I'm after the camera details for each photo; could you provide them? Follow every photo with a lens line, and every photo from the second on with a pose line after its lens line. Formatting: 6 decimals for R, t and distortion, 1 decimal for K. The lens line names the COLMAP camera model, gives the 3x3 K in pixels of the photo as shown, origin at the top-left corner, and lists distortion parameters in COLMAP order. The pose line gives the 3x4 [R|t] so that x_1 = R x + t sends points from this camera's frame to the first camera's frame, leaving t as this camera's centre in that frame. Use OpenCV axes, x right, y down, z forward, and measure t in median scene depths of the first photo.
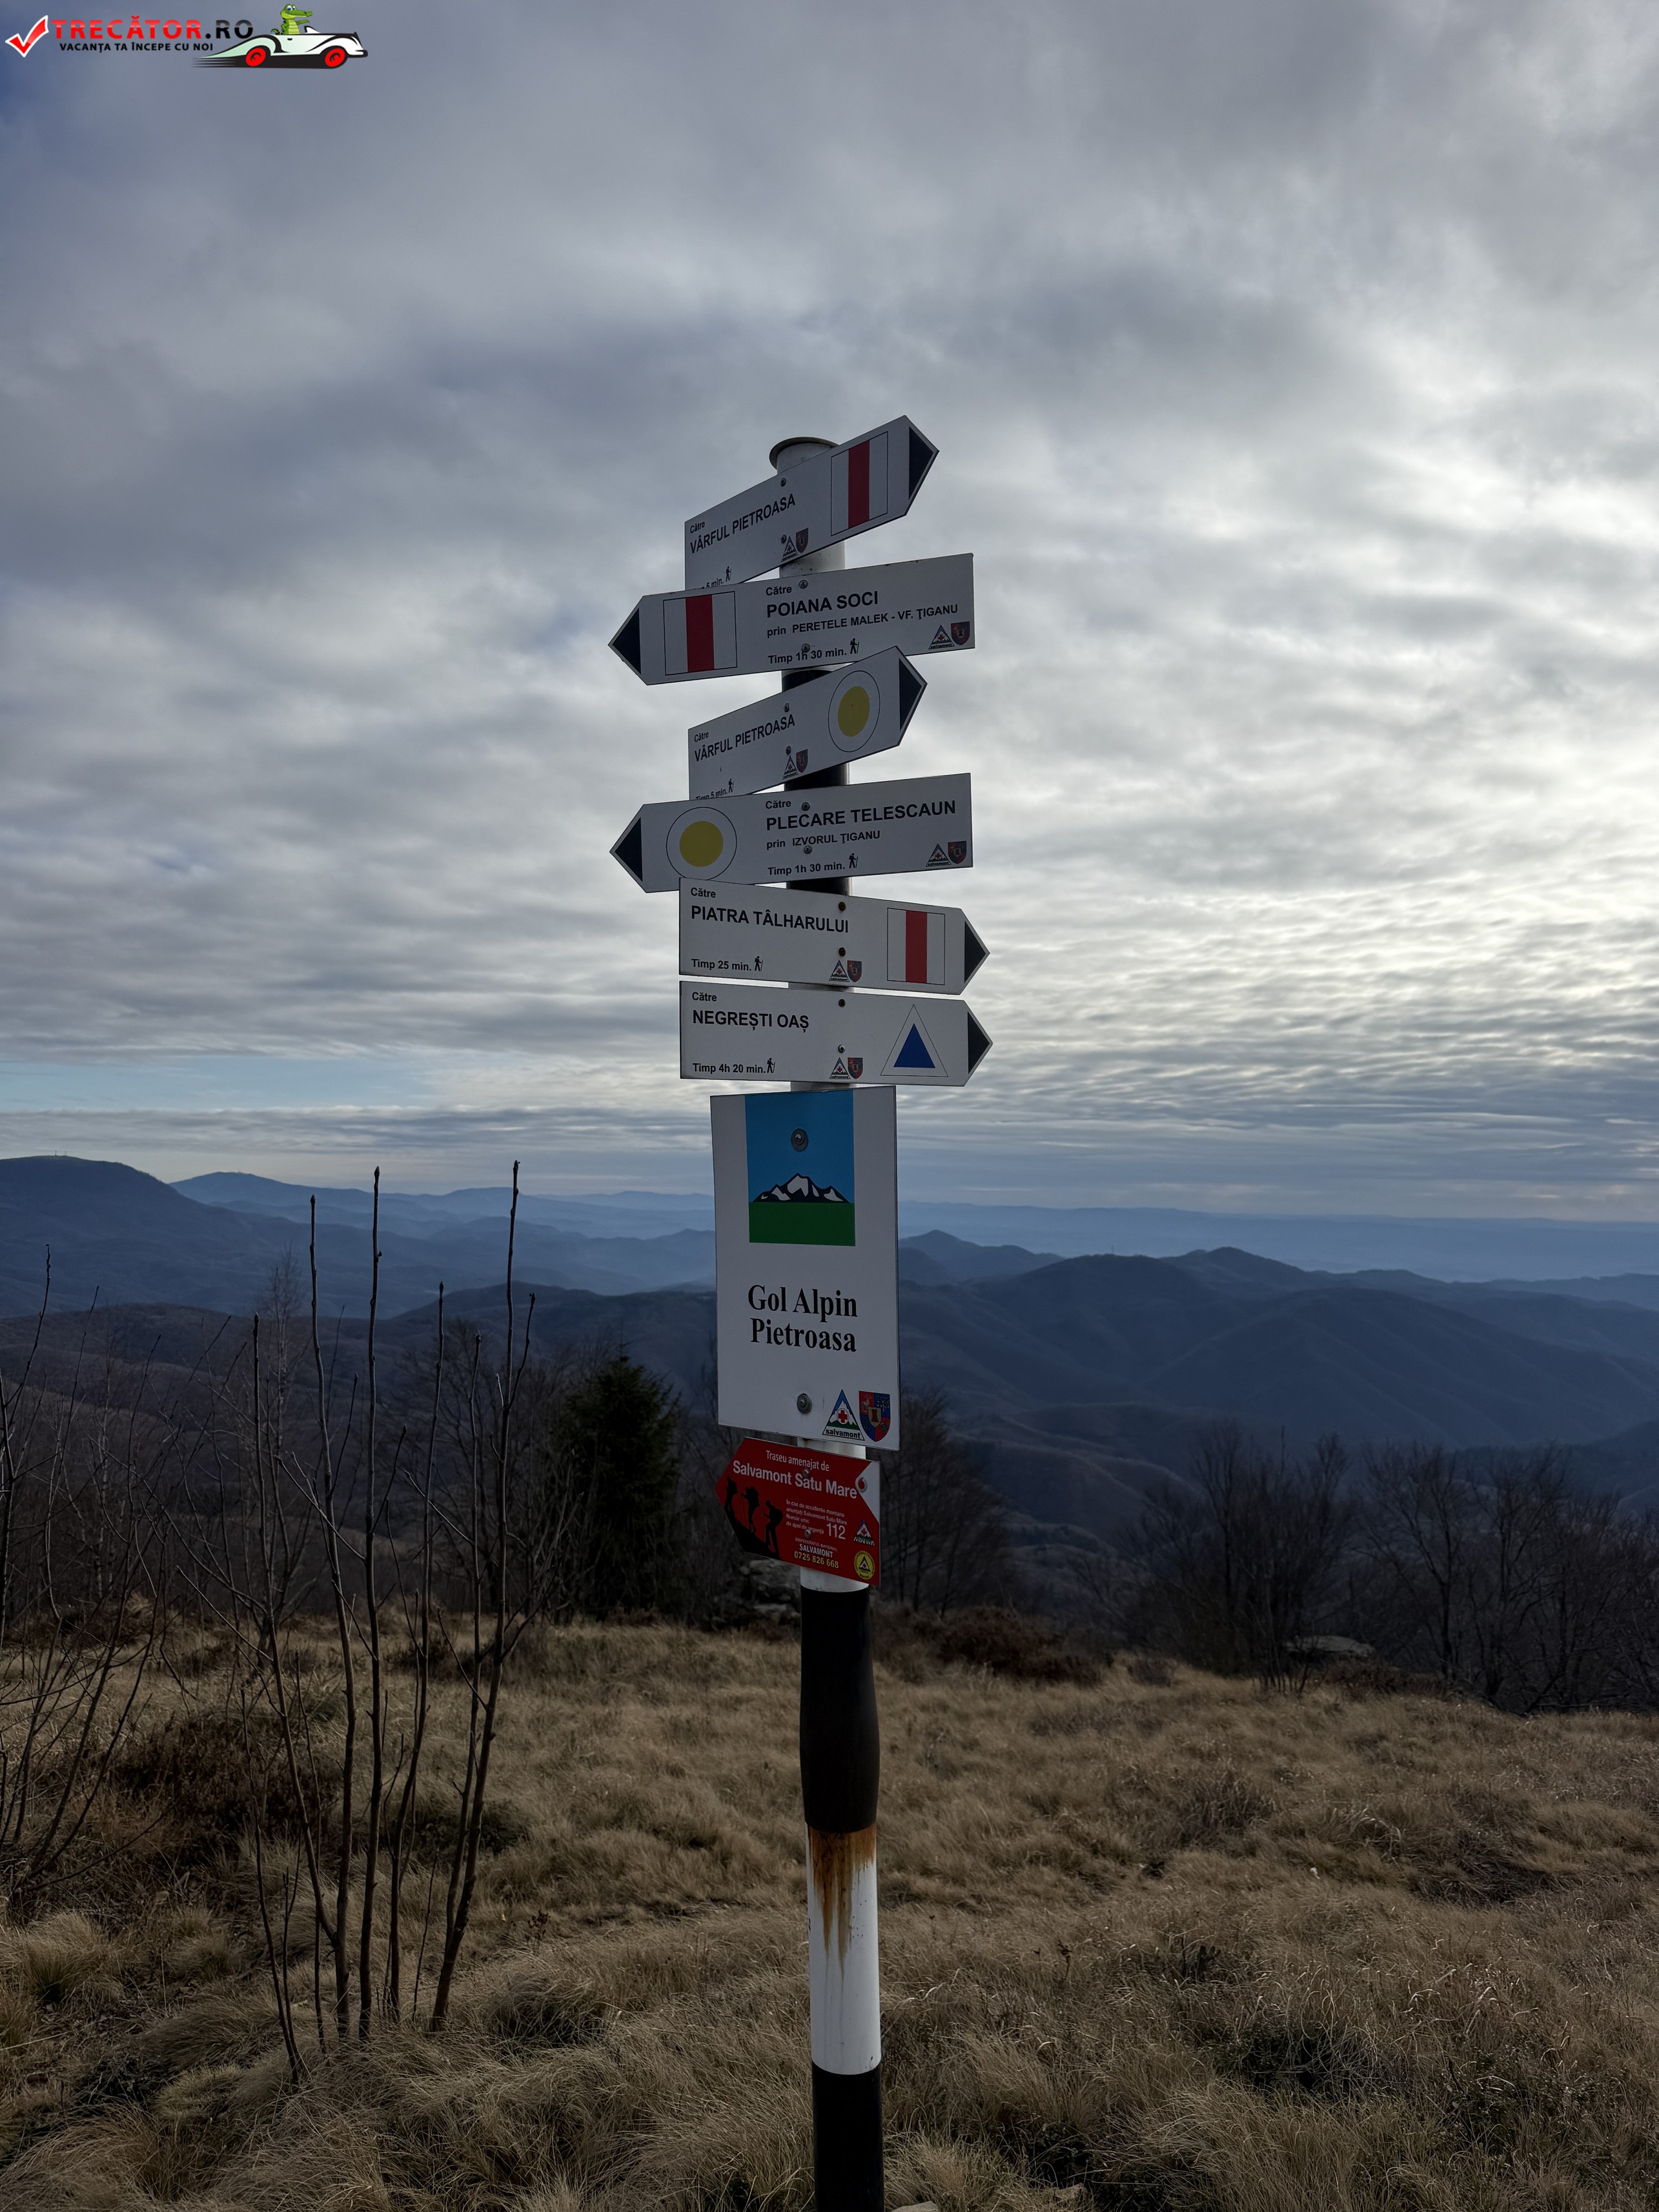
lens RADIAL K [[1574.2, 0, 777.4], [0, 1574.2, 1089.9], [0, 0, 1]] dist [0.066342, -0.067307]
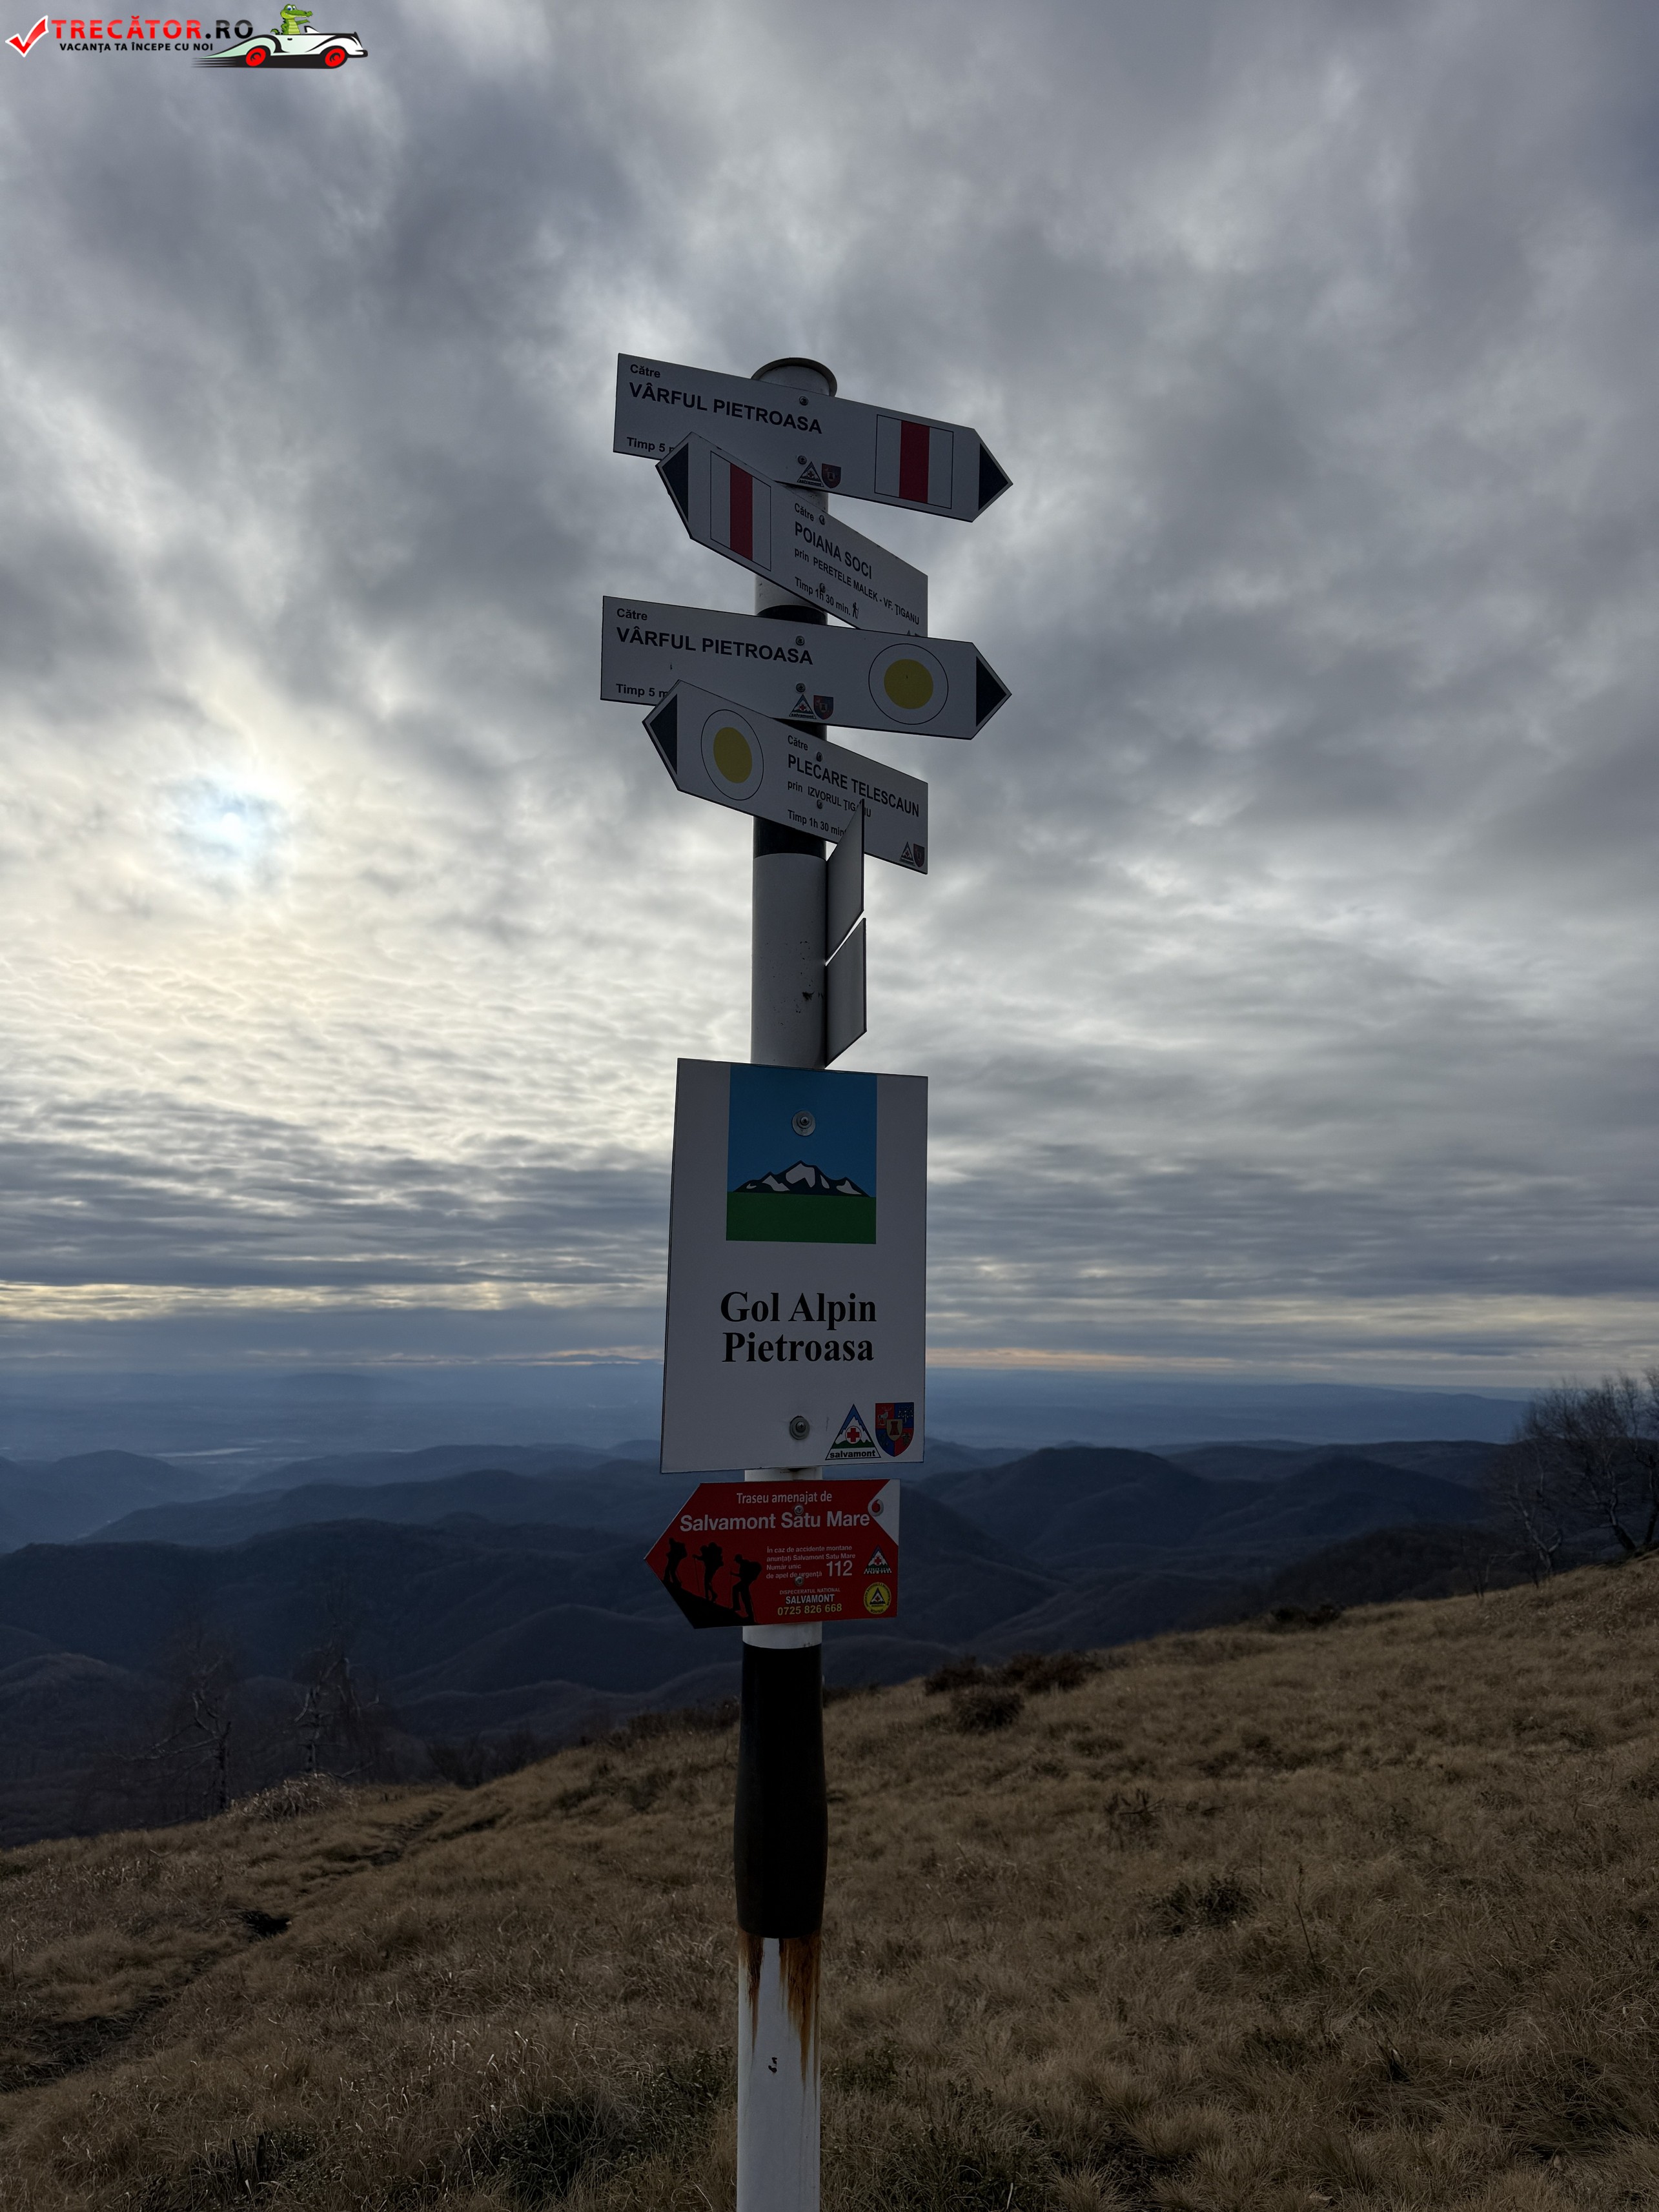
lens RADIAL K [[1574.2, 0, 847.3], [0, 1574.2, 1096.3], [0, 0, 1]] dist [0.066342, -0.067307]
pose [[0.378630, 0.135551, 0.915568, -0.786230], [-0.055445, 0.990763, -0.123755, 0.125026], [-0.923886, -0.003907, 0.382648, 0.647832]]
